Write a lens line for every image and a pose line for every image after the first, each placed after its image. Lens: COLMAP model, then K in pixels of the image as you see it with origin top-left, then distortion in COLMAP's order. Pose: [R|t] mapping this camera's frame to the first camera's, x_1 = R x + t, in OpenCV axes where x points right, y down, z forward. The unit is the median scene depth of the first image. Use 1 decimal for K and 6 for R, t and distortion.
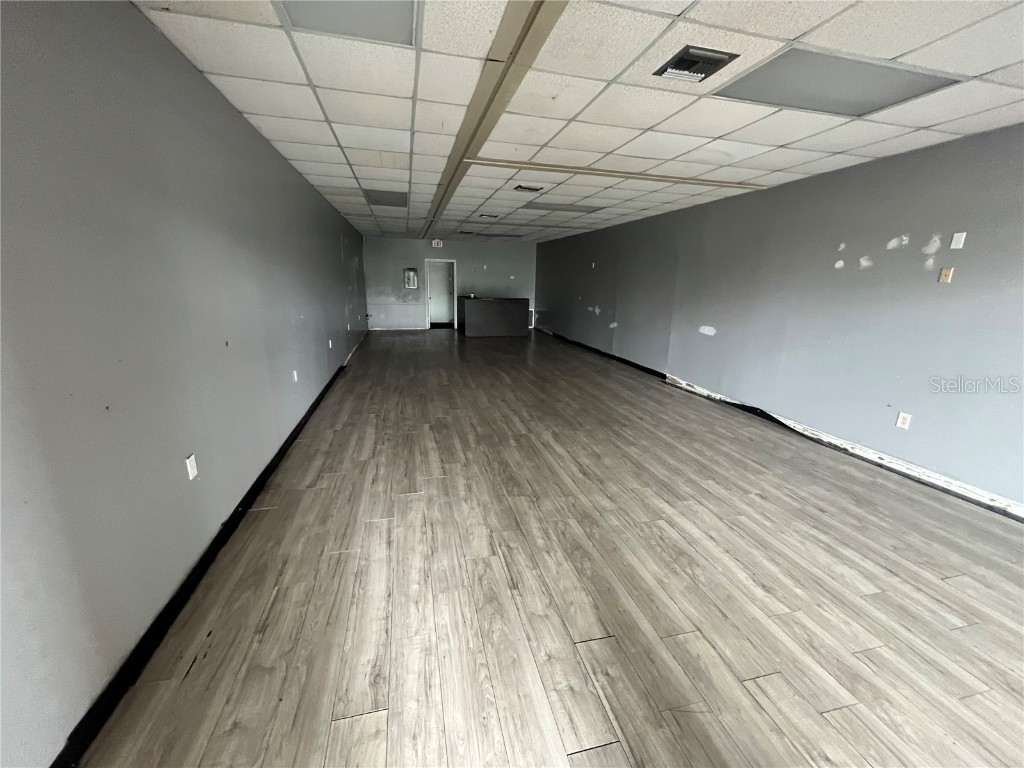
lens RADIAL K [[415.0, 0, 511.8], [0, 415.0, 385.2], [0, 0, 1]] dist [-0.002339, 0.000615]
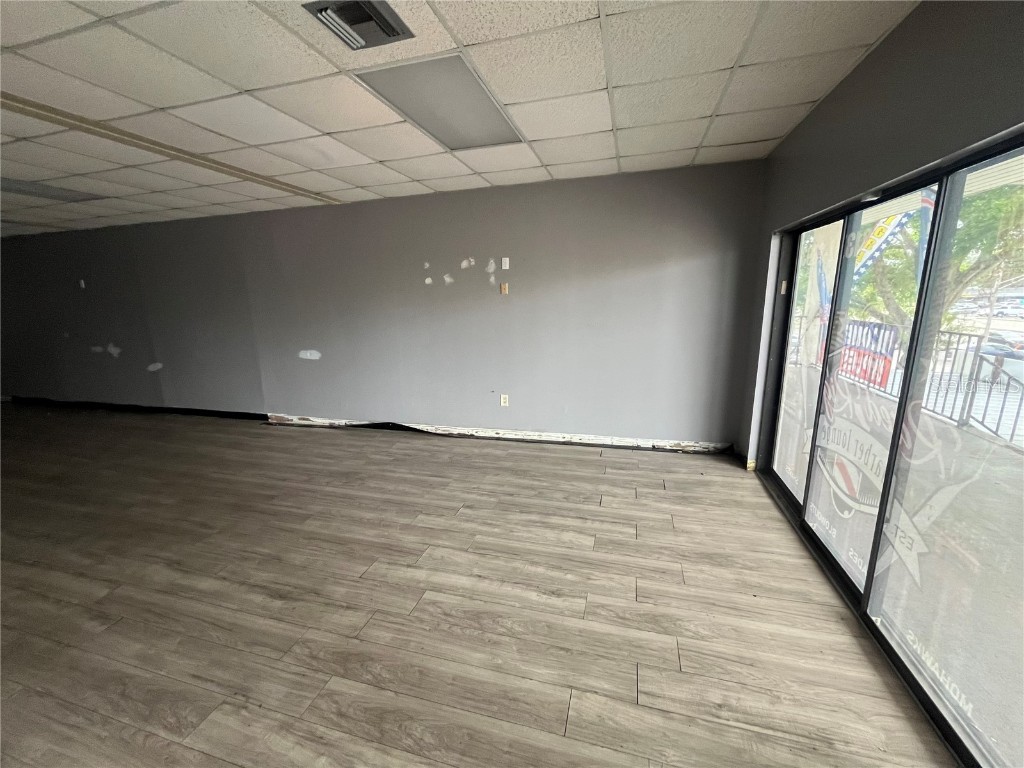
lens RADIAL K [[415.0, 0, 511.3], [0, 415.0, 384.6], [0, 0, 1]] dist [-0.002339, 0.000615]
pose [[0.501350, -0.213533, 0.838481, -0.131434], [0.245902, 0.964273, 0.098537, -0.093378], [-0.829566, 0.156783, 0.535947, 0.312049]]
